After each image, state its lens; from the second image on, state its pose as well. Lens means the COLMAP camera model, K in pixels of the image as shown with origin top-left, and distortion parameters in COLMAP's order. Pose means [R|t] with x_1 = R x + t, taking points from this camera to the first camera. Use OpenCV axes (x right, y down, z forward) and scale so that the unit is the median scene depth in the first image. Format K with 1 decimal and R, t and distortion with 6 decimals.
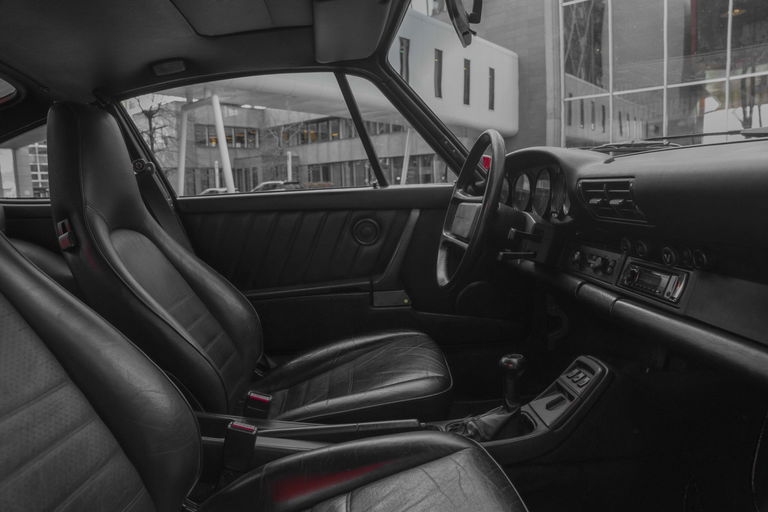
lens RADIAL K [[533.9, 0, 379.3], [0, 533.9, 257.8], [0, 0, 1]] dist [-0.137082, 0.078657]
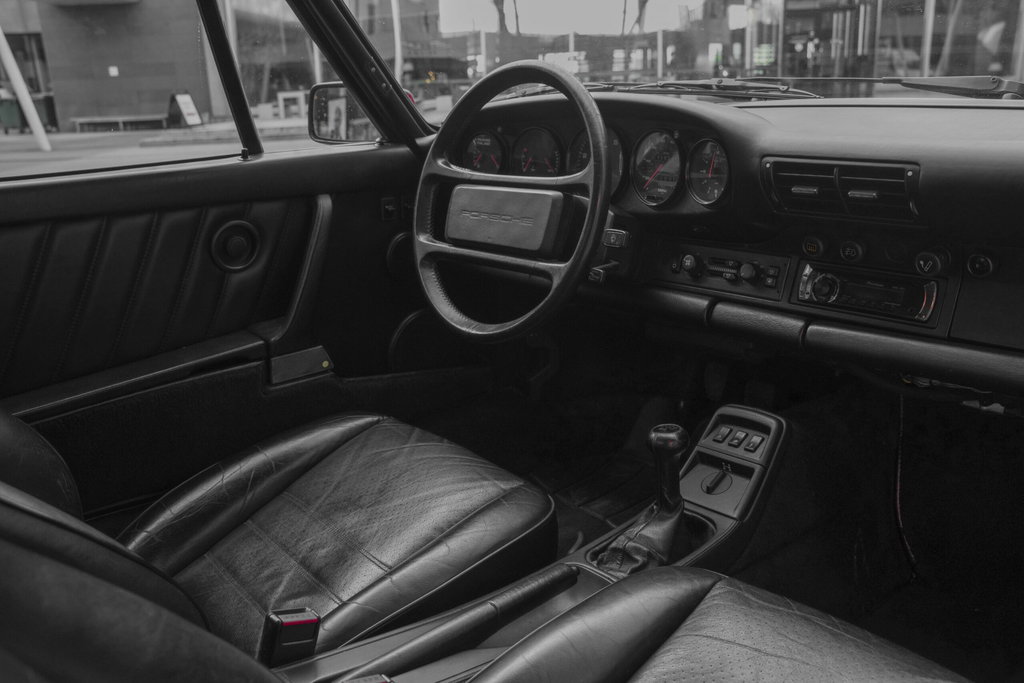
lens RADIAL K [[909.4, 0, 518.5], [0, 909.4, 342.2], [0, 0, 1]] dist [-0.010093, -0.004947]
pose [[0.796972, -0.160152, 0.582398, -0.487264], [0.085899, 0.984460, 0.153166, -0.099313], [-0.597878, -0.072042, 0.798344, 0.192123]]
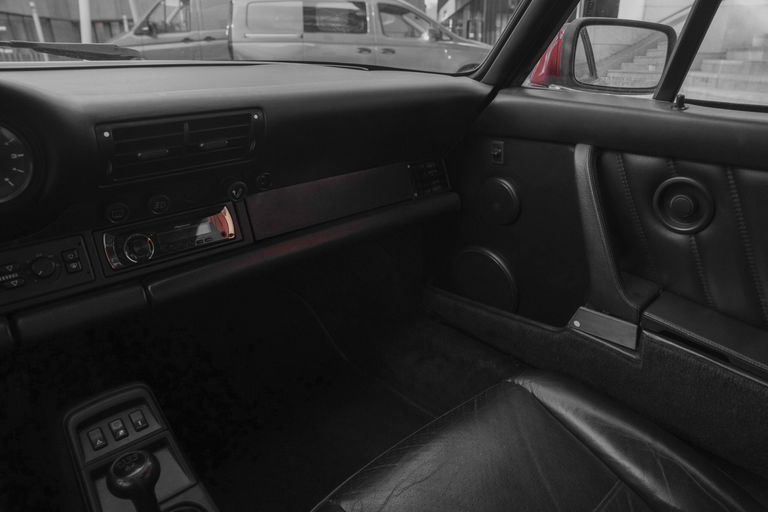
lens RADIAL K [[533.9, 0, 387.7], [0, 533.9, 260.9], [0, 0, 1]] dist [-0.137082, 0.078657]
pose [[-0.618739, -0.277072, 0.735114, -0.223959], [0.120765, 0.891072, 0.437501, -0.184775], [-0.776259, 0.359474, -0.517881, 0.898161]]
